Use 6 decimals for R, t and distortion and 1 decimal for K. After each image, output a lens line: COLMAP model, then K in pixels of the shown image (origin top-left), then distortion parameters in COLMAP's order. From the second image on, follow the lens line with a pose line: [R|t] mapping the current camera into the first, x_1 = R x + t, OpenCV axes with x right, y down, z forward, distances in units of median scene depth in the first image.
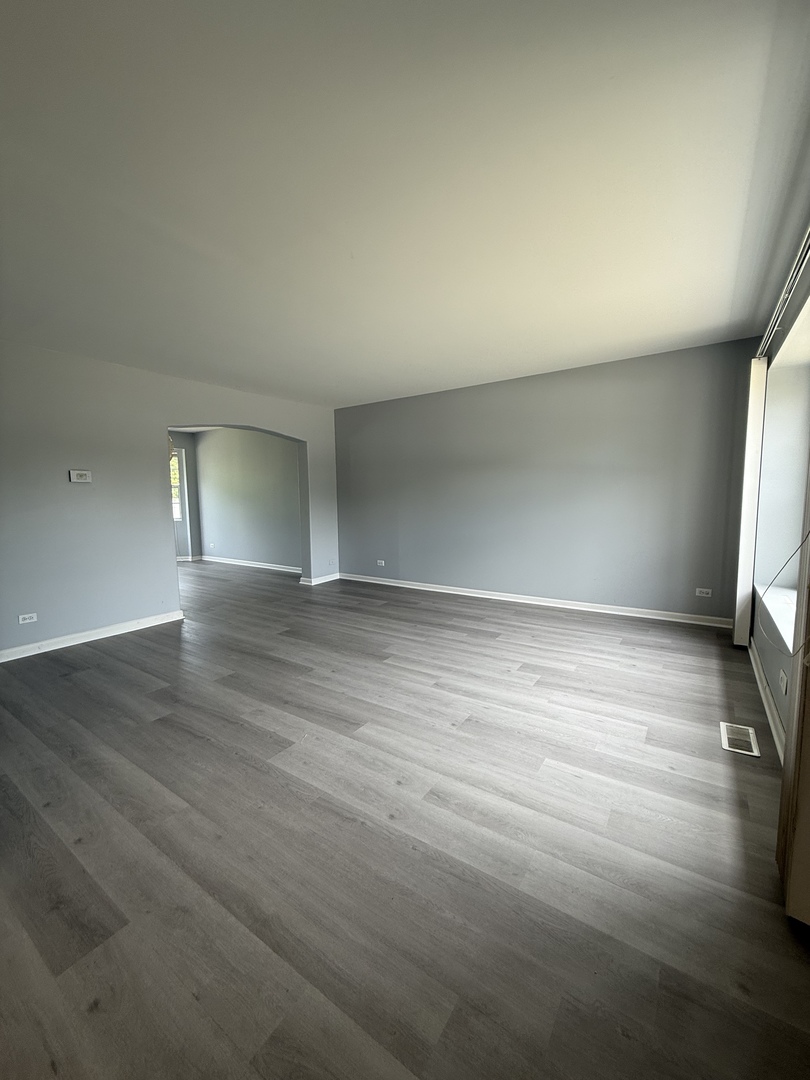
lens RADIAL K [[427.6, 0, 405.0], [0, 427.6, 540.0], [0, 0, 1]] dist [-0.000135, -0.000211]
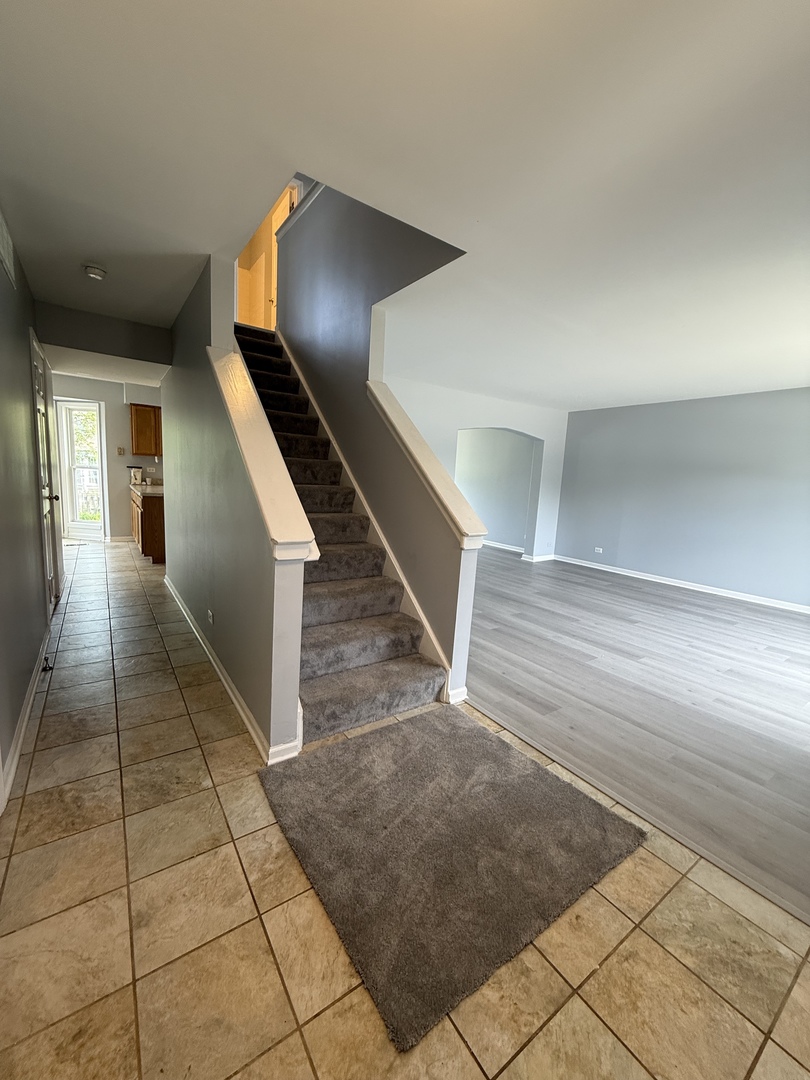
lens RADIAL K [[427.6, 0, 405.0], [0, 427.6, 540.0], [0, 0, 1]] dist [-0.000135, -0.000211]
pose [[0.935822, 0.110811, -0.334600, -0.305994], [-0.098755, 0.993705, 0.052888, 0.033818], [0.338355, -0.016451, 0.940875, -0.455268]]
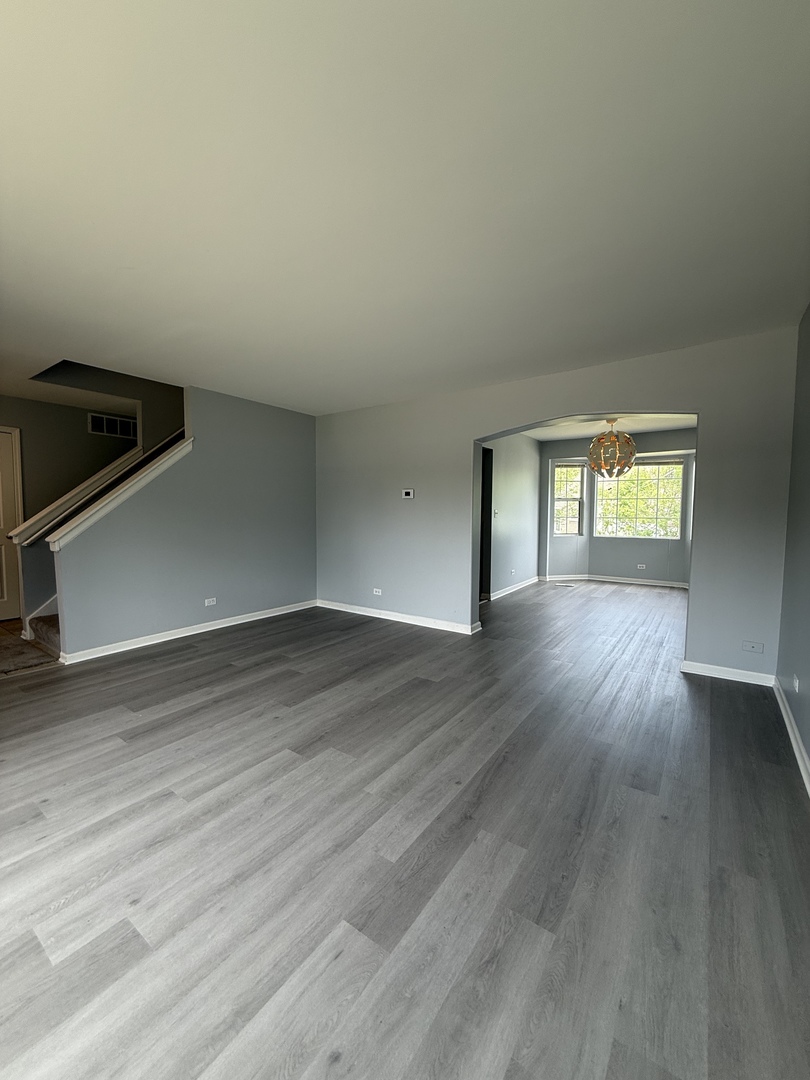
lens RADIAL K [[427.6, 0, 405.0], [0, 427.6, 540.0], [0, 0, 1]] dist [-0.000135, -0.000211]
pose [[-0.011552, 0.078140, -0.996875, 0.638894], [-0.106583, 0.991166, 0.078928, -0.134069], [0.994237, 0.107162, -0.003122, 1.204368]]
